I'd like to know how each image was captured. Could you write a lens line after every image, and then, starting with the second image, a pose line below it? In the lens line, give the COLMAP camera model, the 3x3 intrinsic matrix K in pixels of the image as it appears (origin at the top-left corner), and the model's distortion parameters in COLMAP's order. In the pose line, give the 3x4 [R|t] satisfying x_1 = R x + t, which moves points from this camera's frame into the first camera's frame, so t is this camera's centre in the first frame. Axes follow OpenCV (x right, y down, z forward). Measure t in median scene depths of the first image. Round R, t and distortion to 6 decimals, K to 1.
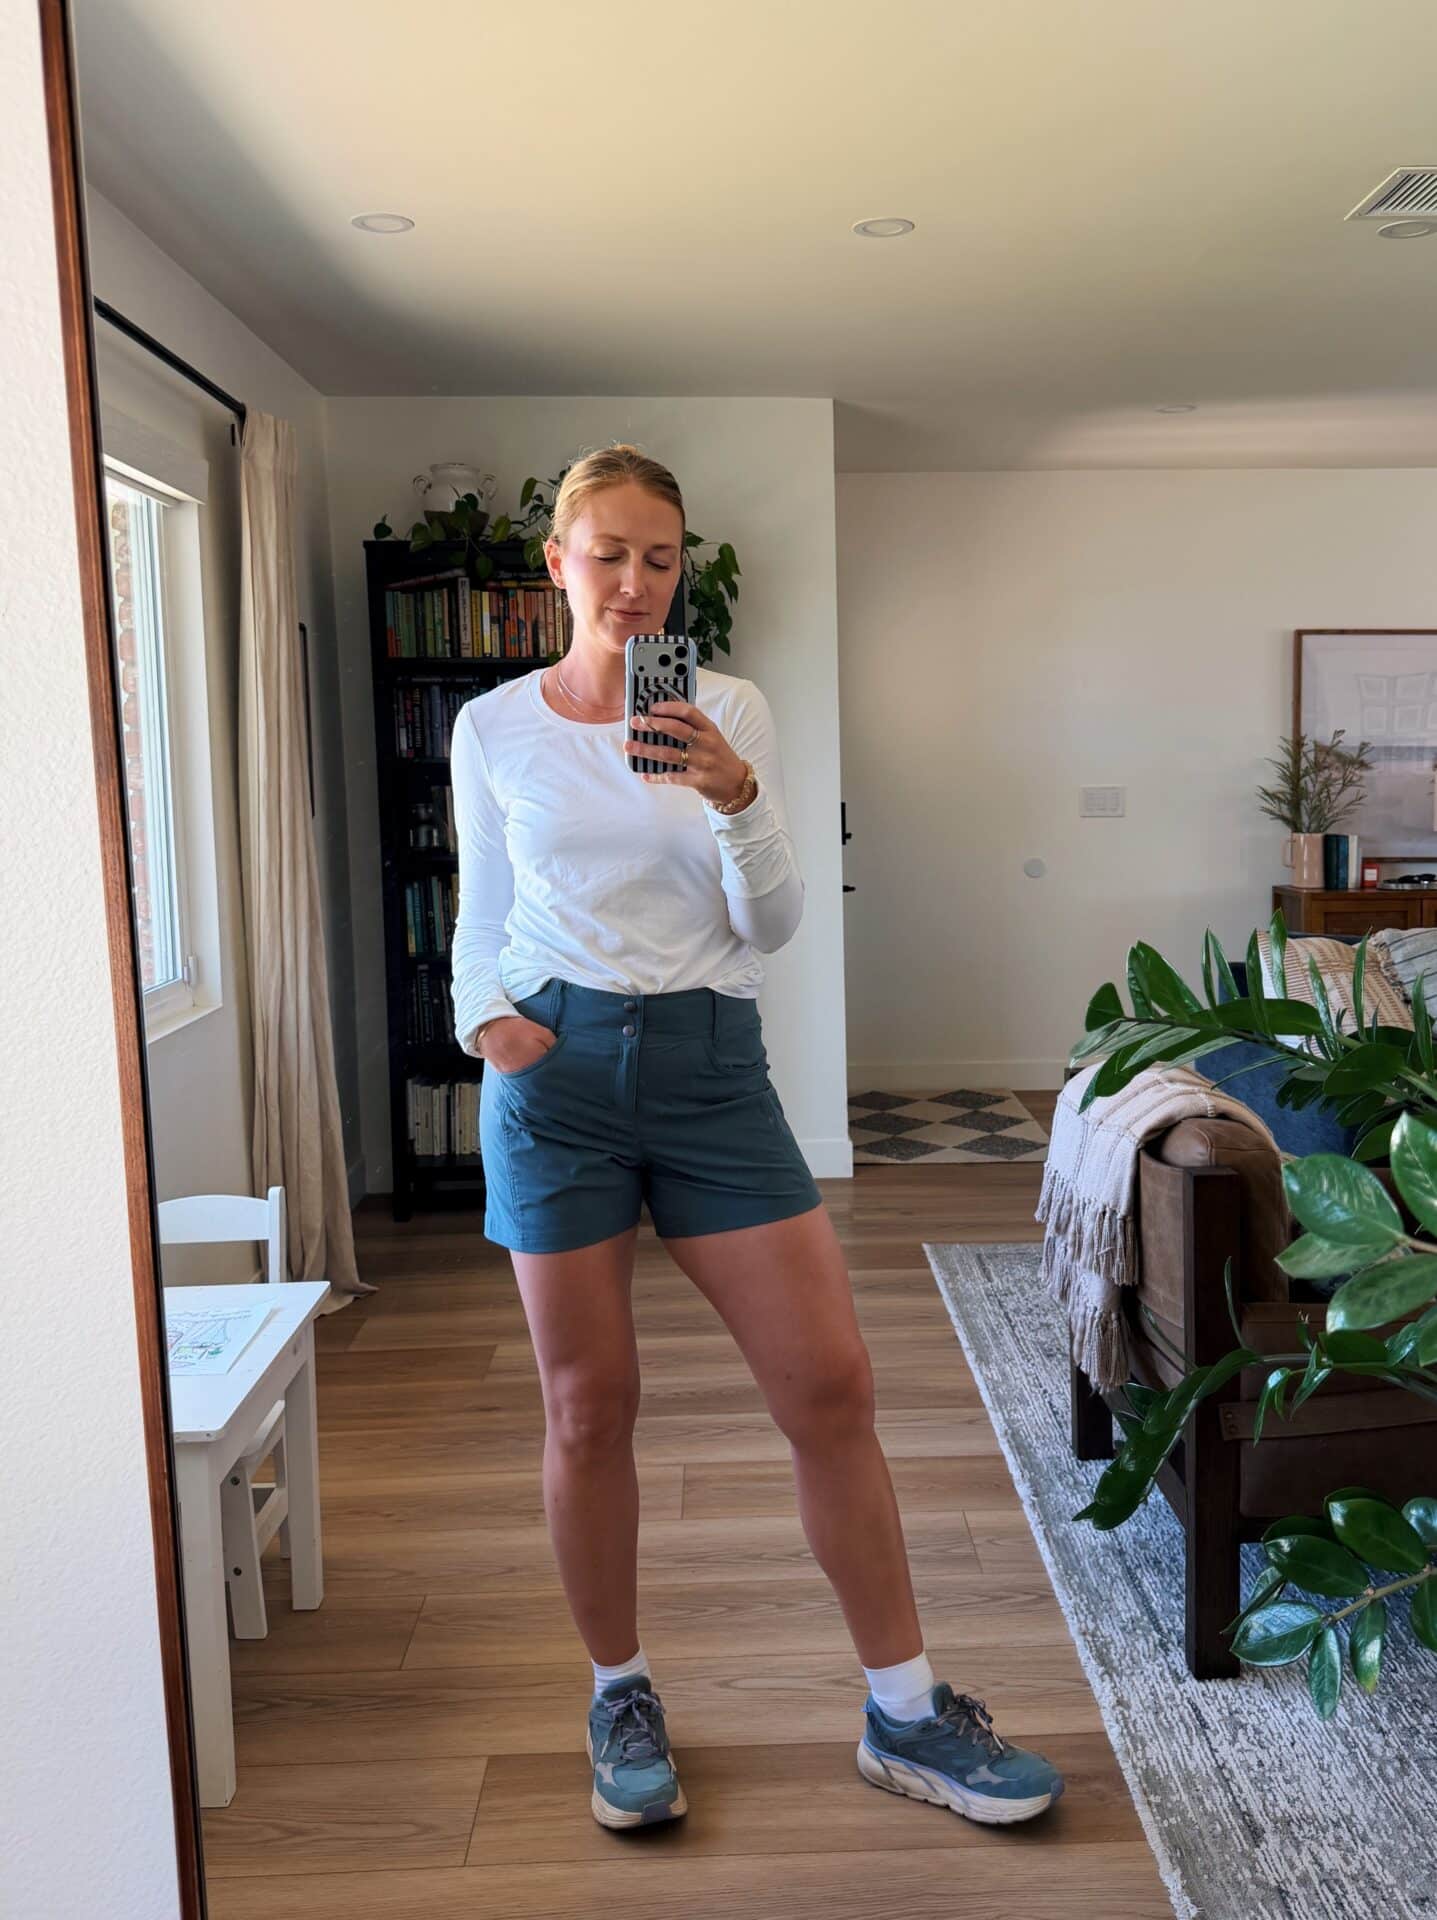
lens RADIAL K [[1599.4, 0, 797.4], [0, 1599.4, 919.1], [0, 0, 1]] dist [0.132450, -0.226815]
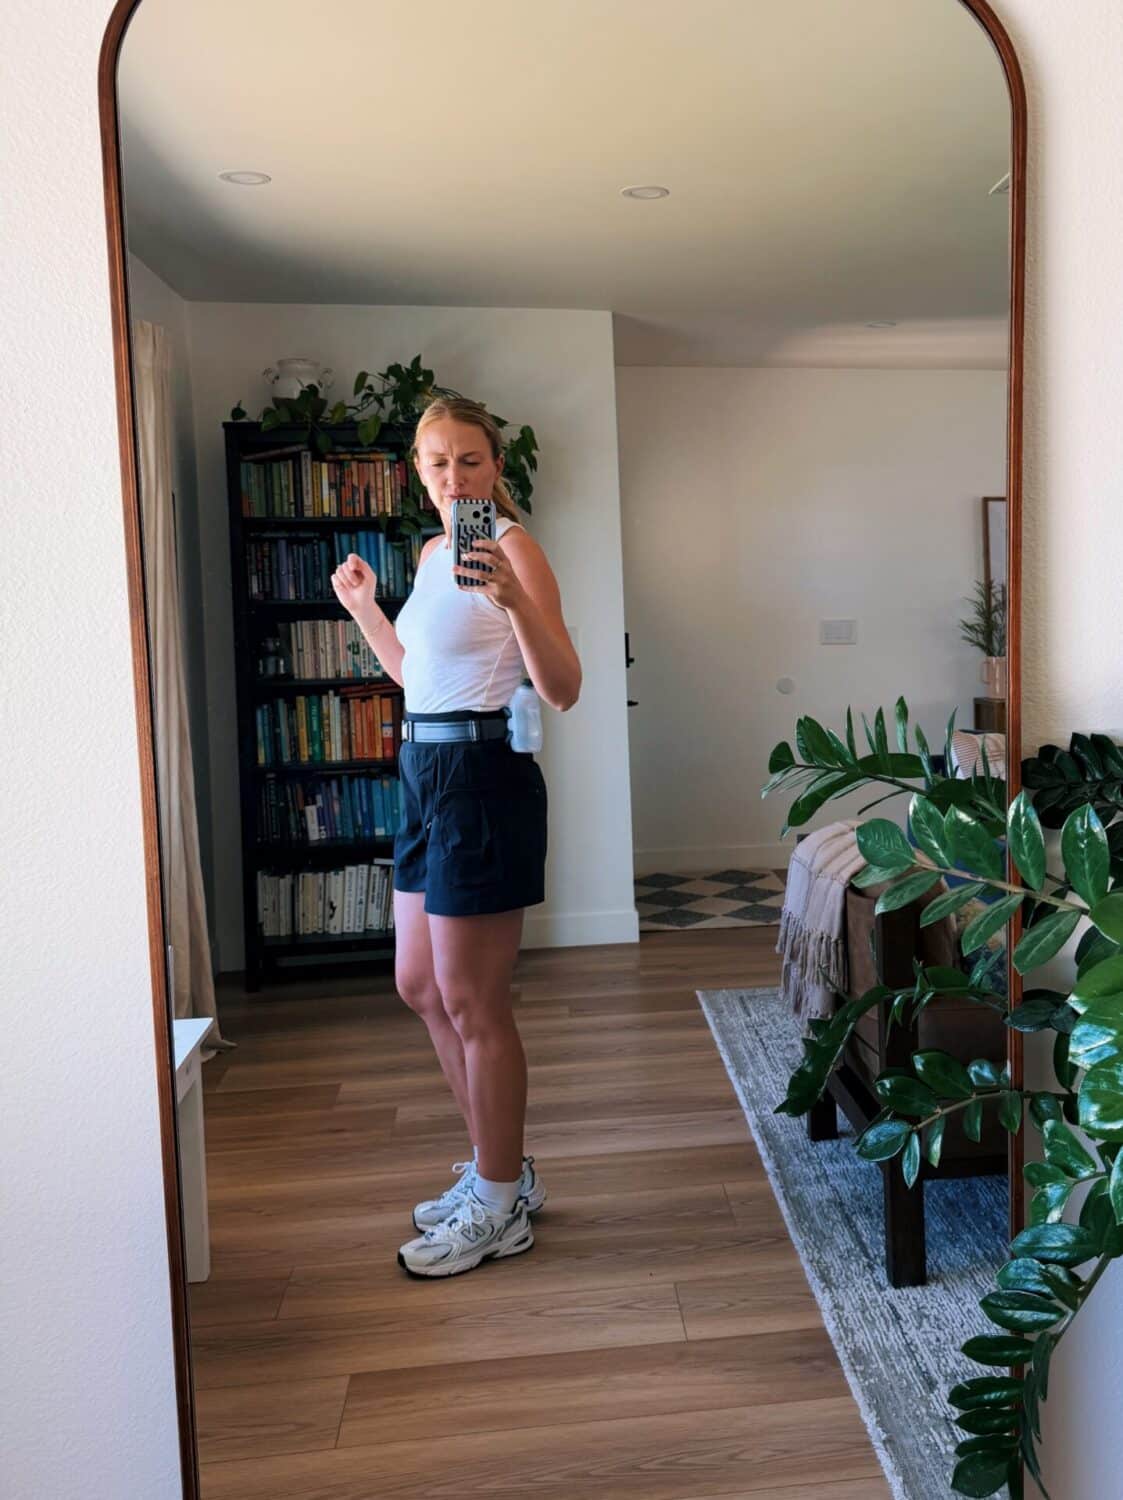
lens RADIAL K [[1374.1, 0, 737.7], [0, 1374.1, 671.3], [0, 0, 1]] dist [0.177702, -0.370876]
pose [[0.994368, -0.015390, 0.104862, 0.004464], [0.020140, 0.998811, -0.044393, 0.009809], [-0.104054, 0.046254, 0.993495, -0.104238]]
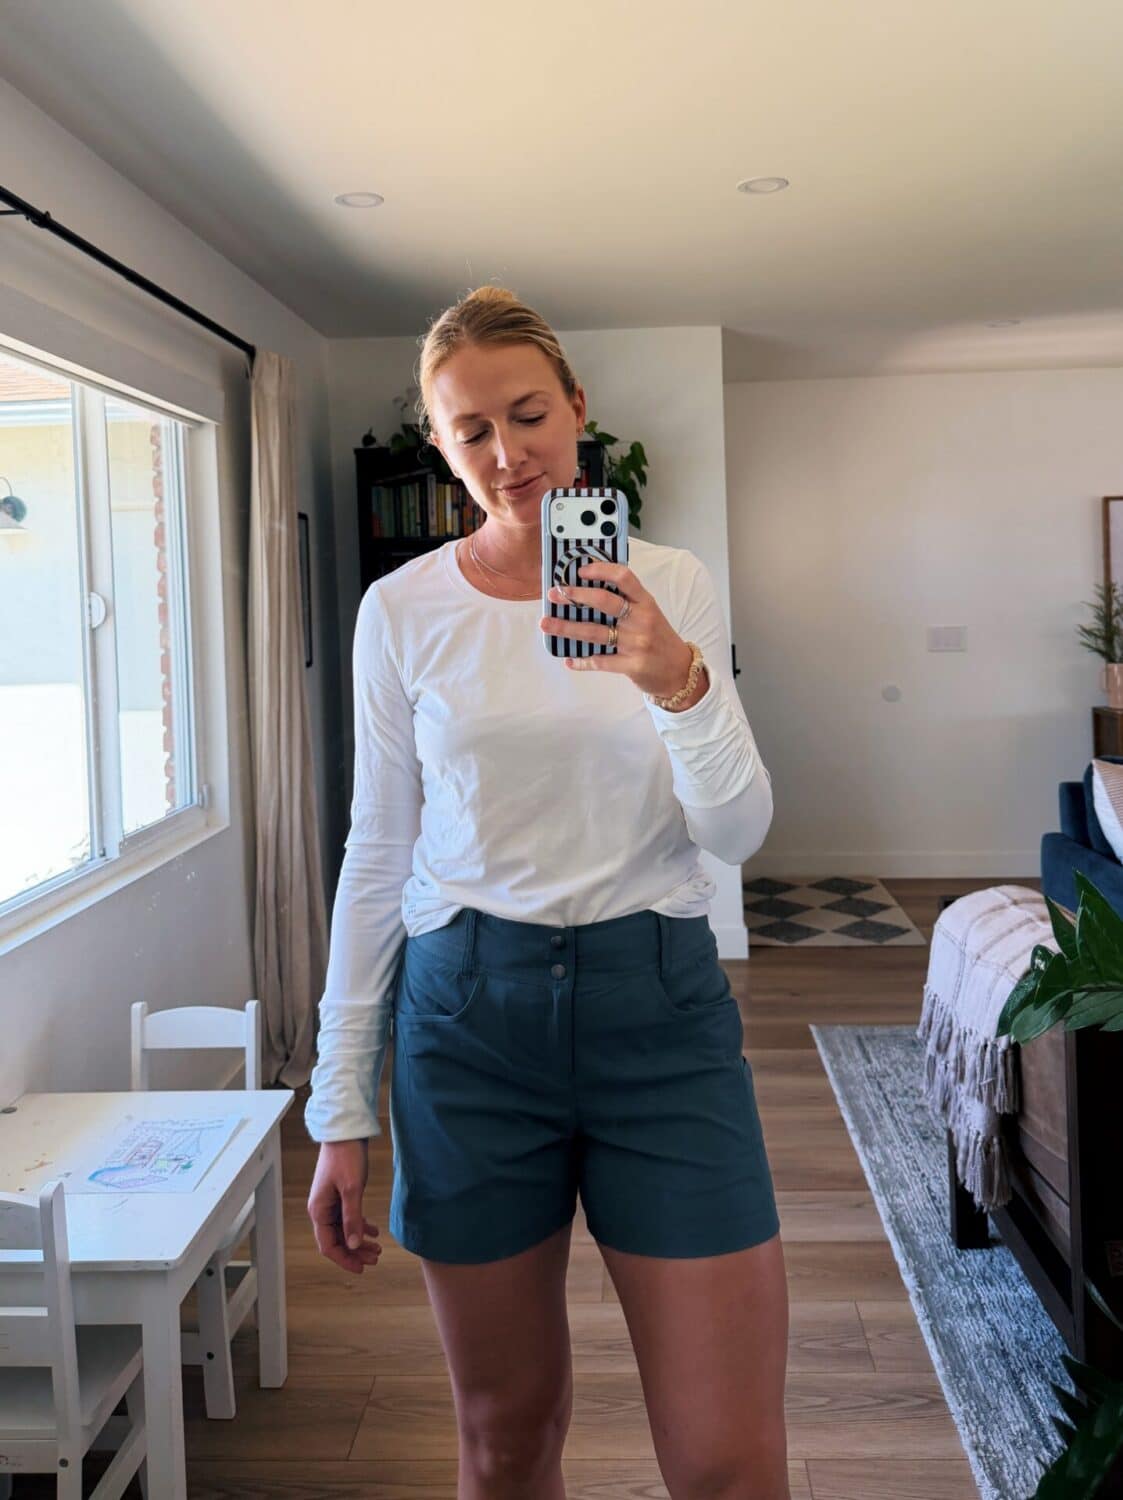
lens RADIAL K [[1231.1, 0, 583.8], [0, 1231.1, 627.0], [0, 0, 1]] dist [0.065134, -0.046103]
pose [[0.995778, -0.010358, -0.091203, 0.000104], [0.003416, 0.997106, -0.075944, -0.027724], [0.091725, 0.075312, 0.992932, 0.089991]]
